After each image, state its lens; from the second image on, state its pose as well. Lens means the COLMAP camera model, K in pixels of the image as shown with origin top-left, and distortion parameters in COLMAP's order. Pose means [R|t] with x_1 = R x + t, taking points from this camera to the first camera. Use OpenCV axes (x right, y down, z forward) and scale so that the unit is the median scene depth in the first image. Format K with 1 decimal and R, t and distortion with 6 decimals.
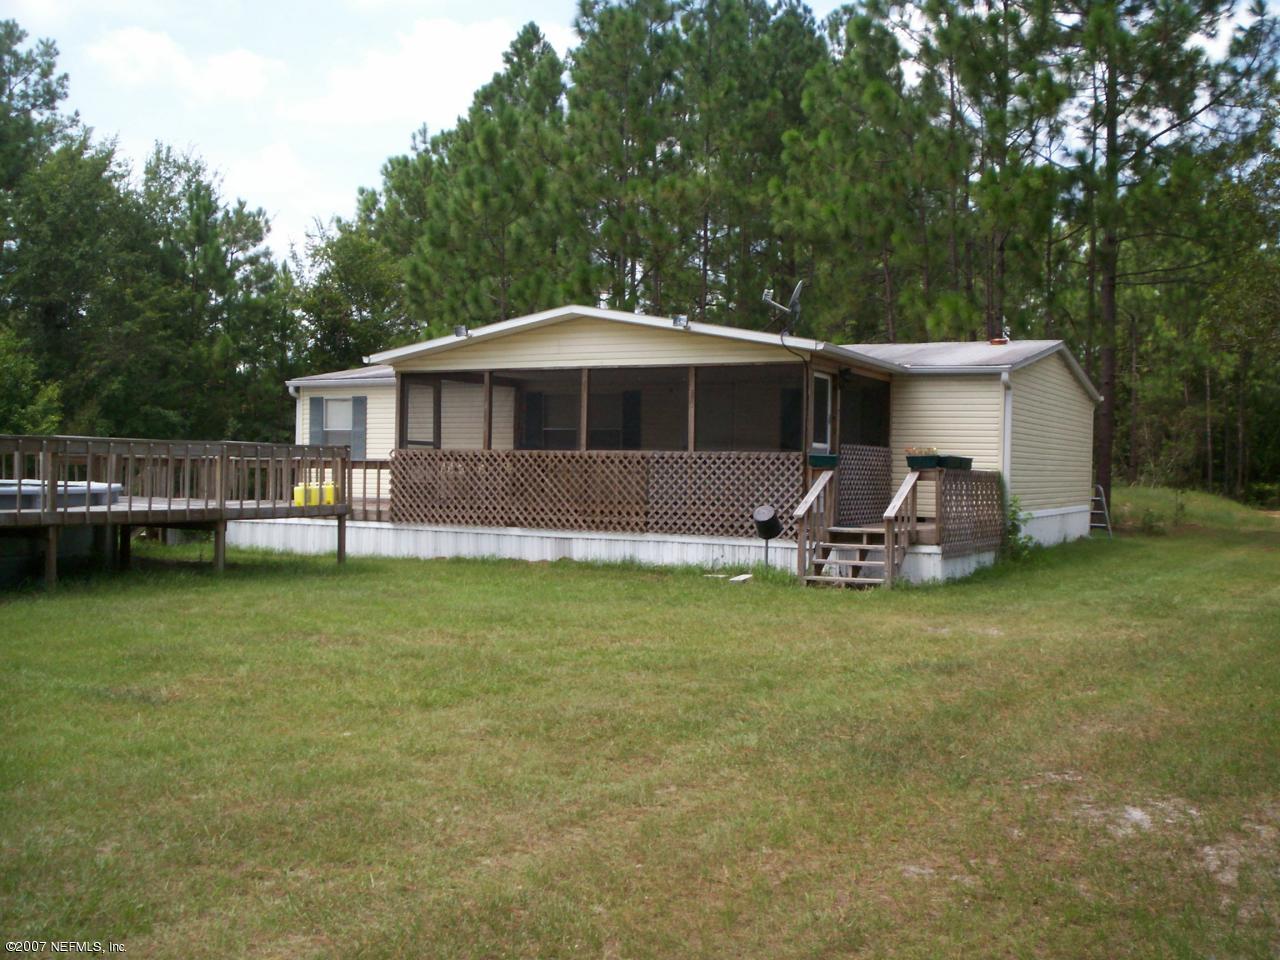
lens RADIAL K [[1423.5, 0, 640.0], [0, 1423.5, 480.0], [0, 0, 1]] dist [0.021190, 0.007577]
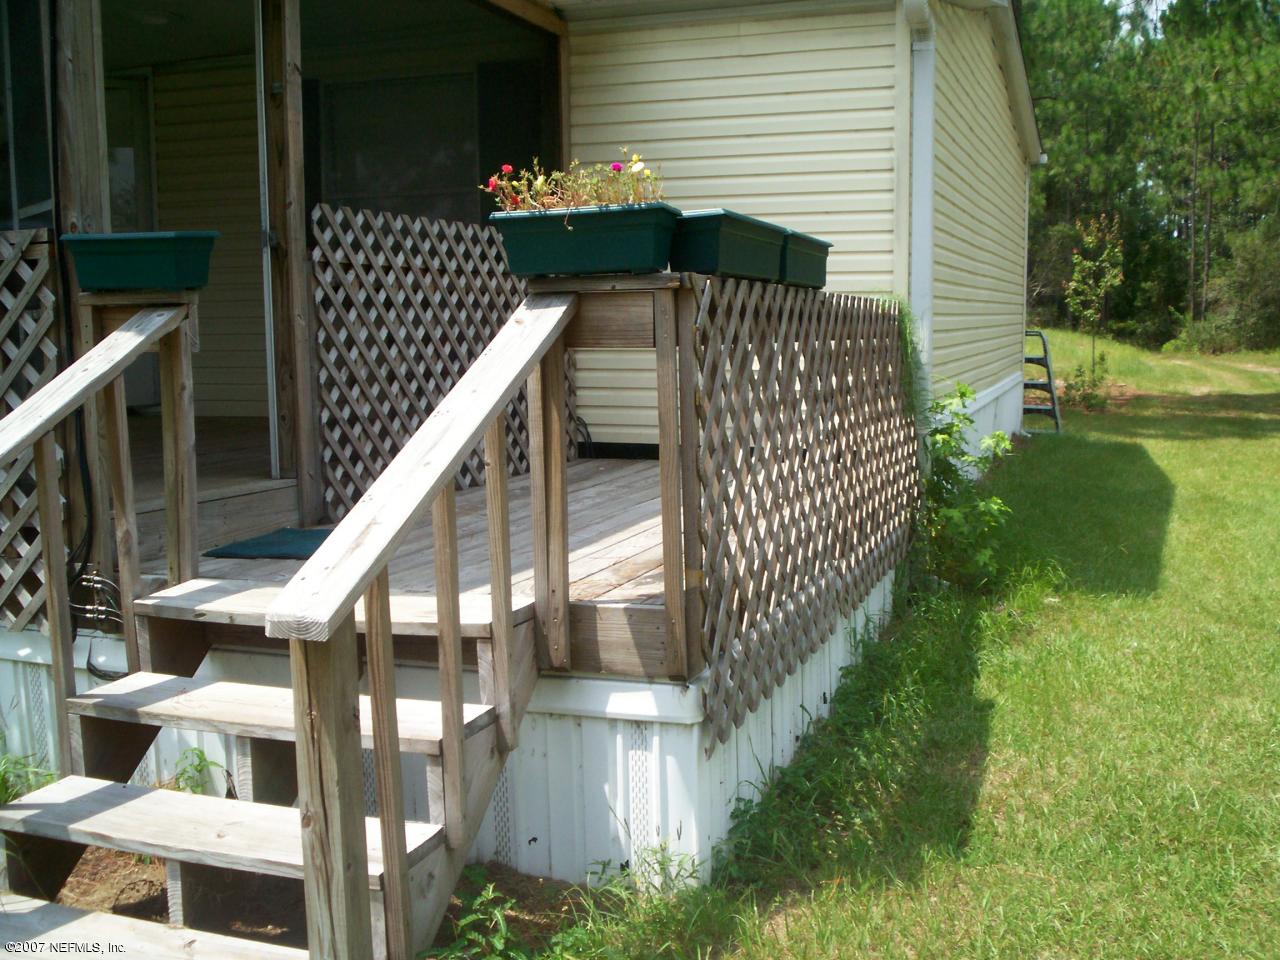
lens RADIAL K [[1339.4, 0, 640.0], [0, 1339.4, 480.0], [0, 0, 1]] dist [-0.015857, -0.012608]
pose [[0.991963, -0.042621, 0.119137, 0.166900], [0.029194, 0.993250, 0.112260, -0.001508], [-0.123118, -0.107879, 0.986511, 0.750212]]
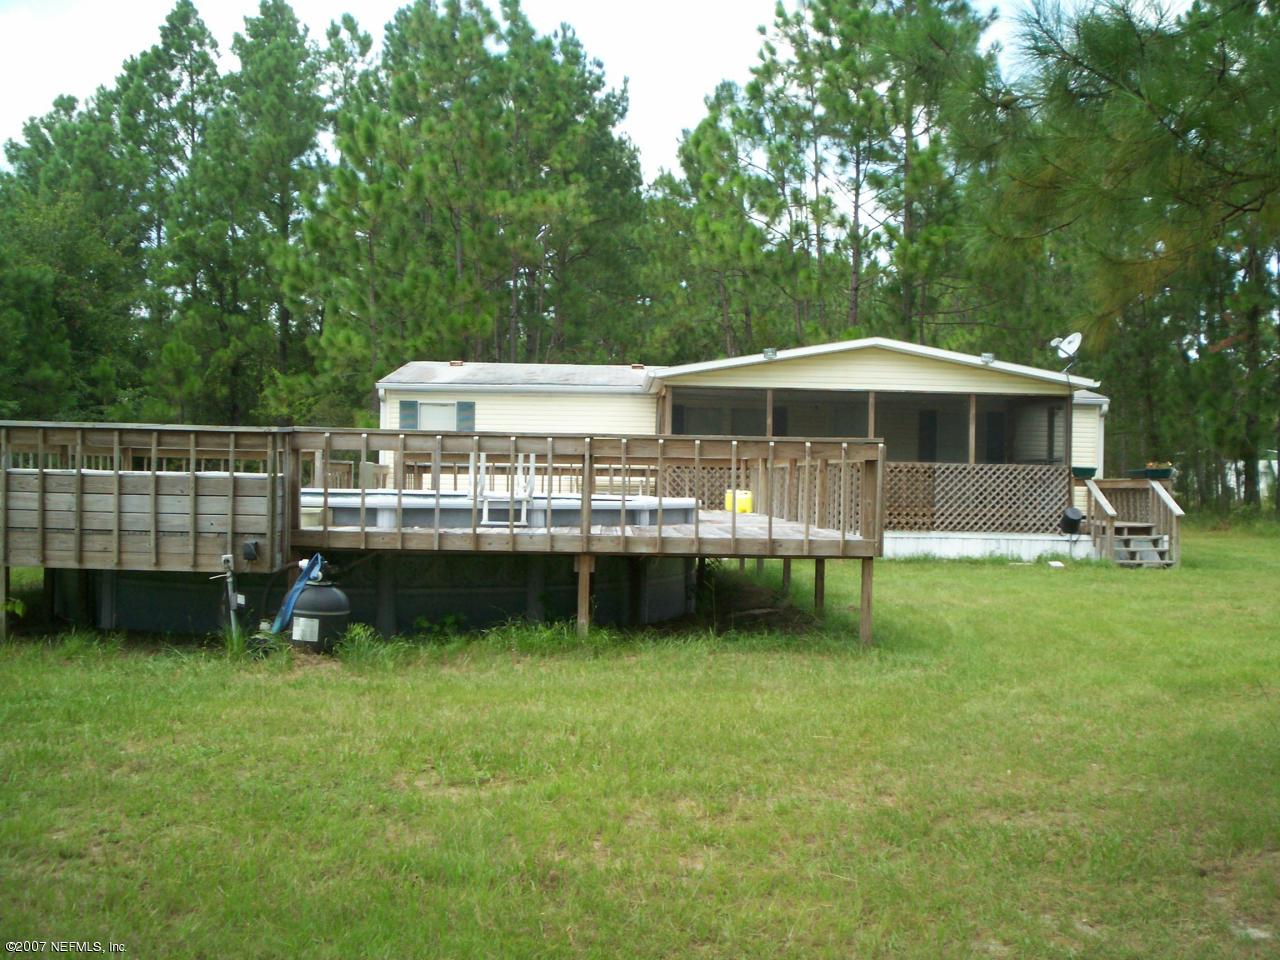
lens RADIAL K [[1339.4, 0, 640.0], [0, 1339.4, 480.0], [0, 0, 1]] dist [-0.015857, -0.012608]
pose [[0.806572, -0.006409, 0.591101, -0.871097], [0.001311, 0.999958, 0.009052, -0.016667], [-0.591134, -0.006526, 0.806547, 0.236629]]
